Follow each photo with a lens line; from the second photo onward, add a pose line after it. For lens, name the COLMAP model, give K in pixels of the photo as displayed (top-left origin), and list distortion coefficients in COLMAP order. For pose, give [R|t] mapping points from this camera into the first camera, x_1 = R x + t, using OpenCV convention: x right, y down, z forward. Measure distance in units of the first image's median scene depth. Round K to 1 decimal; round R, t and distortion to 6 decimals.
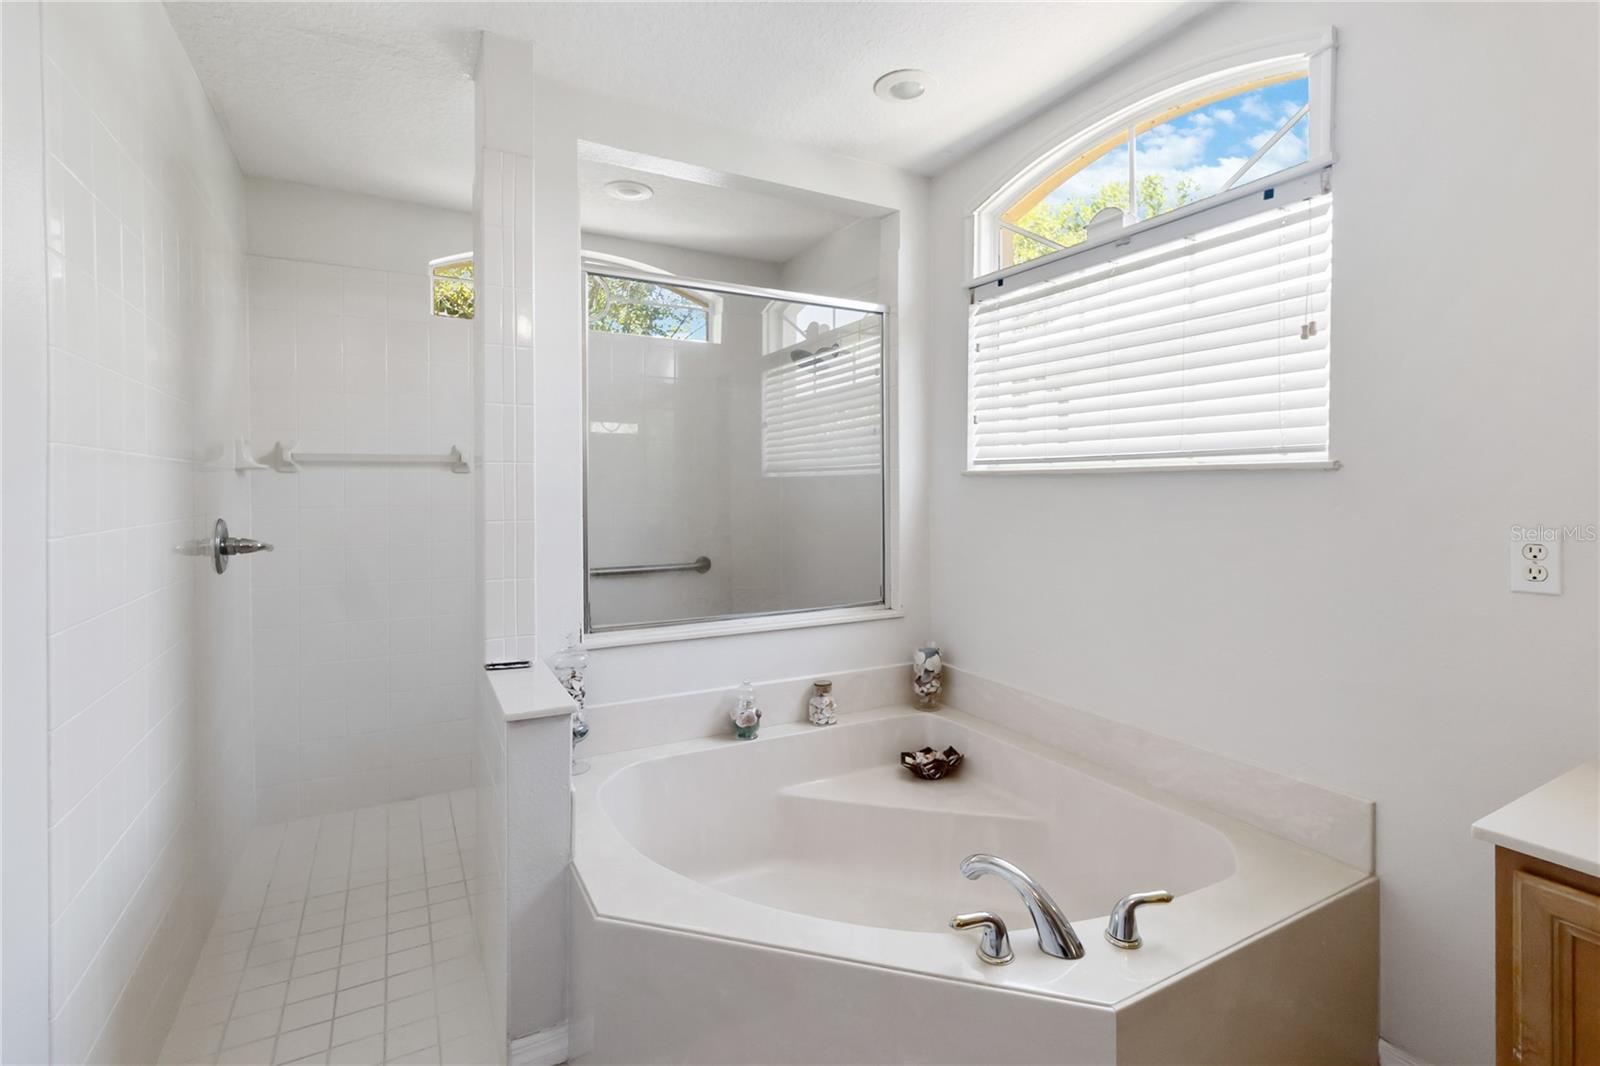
lens RADIAL K [[731.0, 0, 820.4], [0, 731.0, 495.3], [0, 0, 1]] dist [-0.000551, -0.001366]
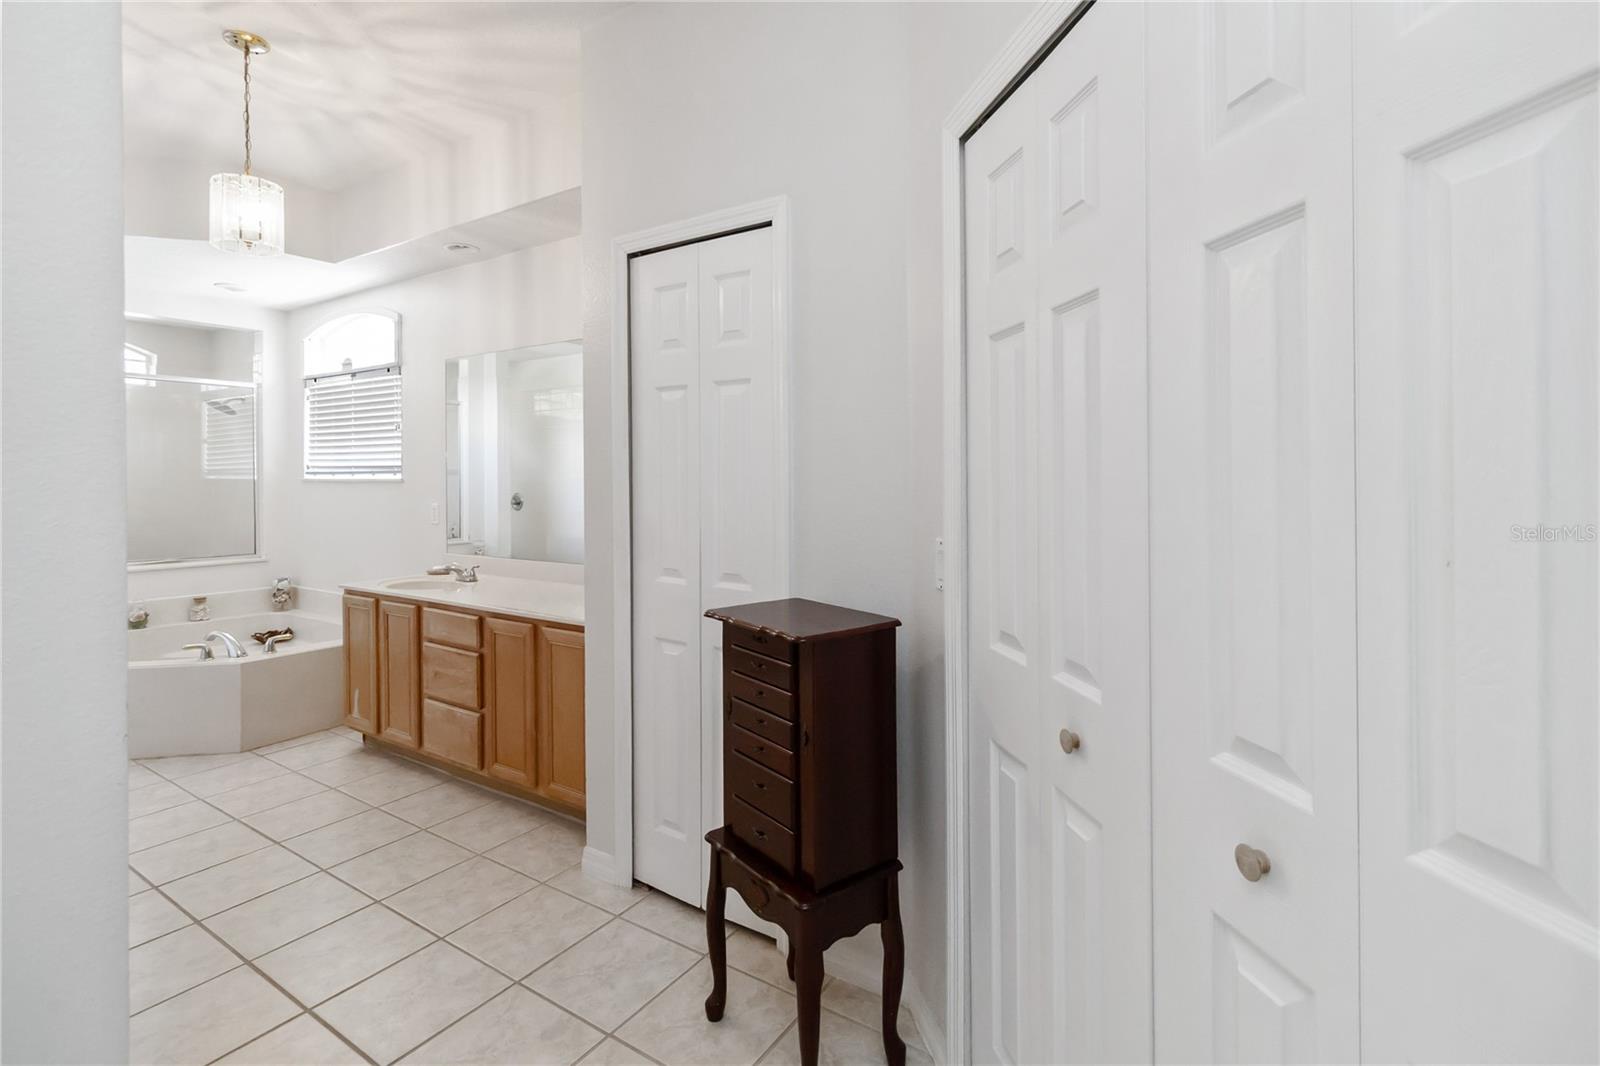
lens RADIAL K [[731.0, 0, 805.6], [0, 731.0, 484.8], [0, 0, 1]] dist [-0.000551, -0.001366]
pose [[0.885866, -0.004405, 0.463920, 0.493510], [0.004997, 0.999988, -0.000047, -0.011313], [-0.463914, 0.002360, 0.885877, -1.280140]]
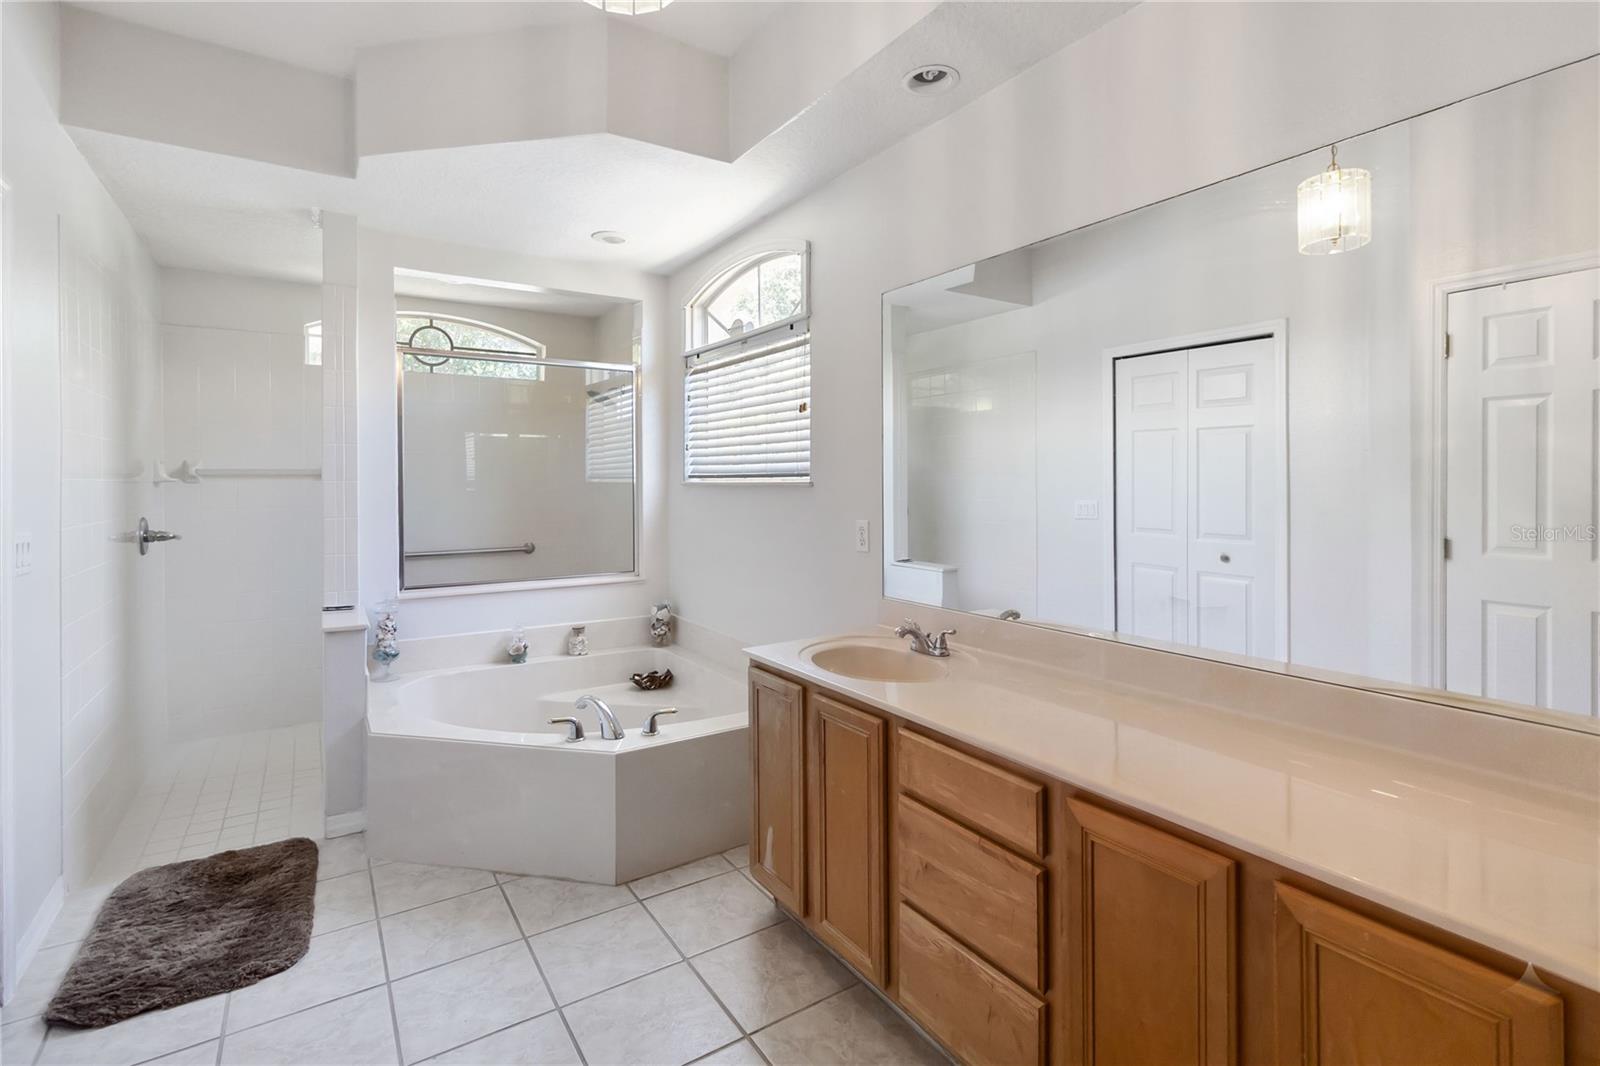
lens RADIAL K [[731.0, 0, 811.4], [0, 731.0, 485.3], [0, 0, 1]] dist [-0.000551, -0.001366]
pose [[0.997254, -0.002442, 0.074014, 0.366703], [0.002917, 0.999976, -0.006306, -0.017420], [-0.073997, 0.006505, 0.997237, -0.505759]]
